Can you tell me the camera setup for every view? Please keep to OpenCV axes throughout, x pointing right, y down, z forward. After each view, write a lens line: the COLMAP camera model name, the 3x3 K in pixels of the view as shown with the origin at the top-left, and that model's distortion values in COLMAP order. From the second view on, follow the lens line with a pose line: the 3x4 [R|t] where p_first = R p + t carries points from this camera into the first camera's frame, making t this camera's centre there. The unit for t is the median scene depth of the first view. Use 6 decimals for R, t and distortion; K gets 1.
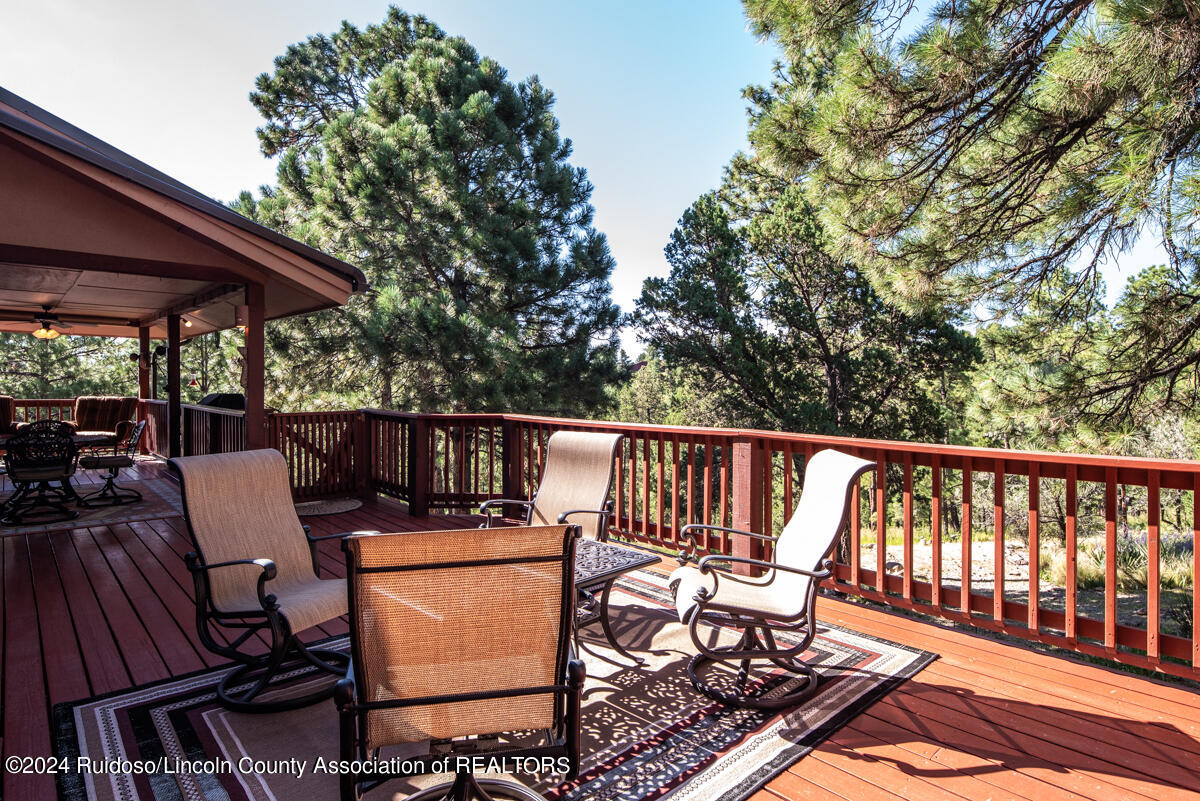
lens RADIAL K [[652.1, 0, 596.1], [0, 652.1, 394.3], [0, 0, 1]] dist [-0.012224, 0.001136]
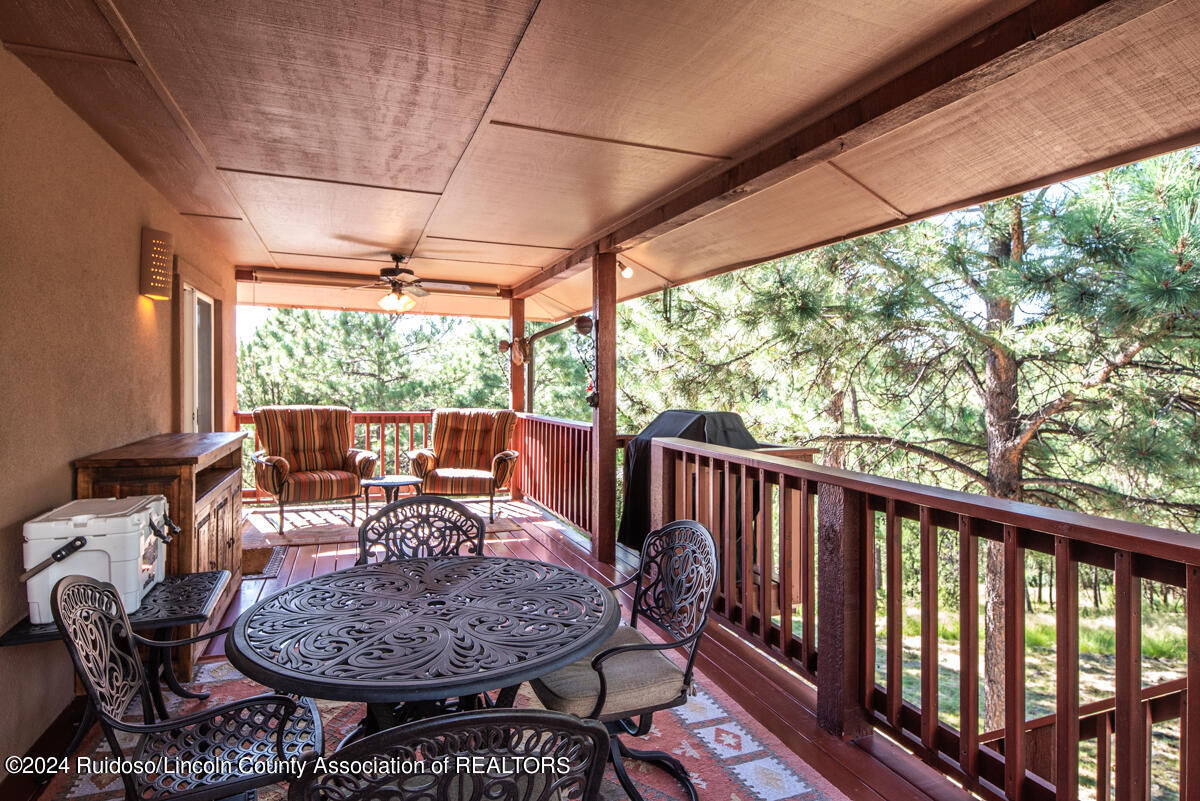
lens RADIAL K [[652.1, 0, 603.7], [0, 652.1, 393.5], [0, 0, 1]] dist [-0.012224, 0.001136]
pose [[0.932561, 0.005704, -0.360967, -0.217587], [-0.005404, 0.999984, 0.001839, -0.007042], [0.360972, 0.000235, 0.932577, 0.243852]]
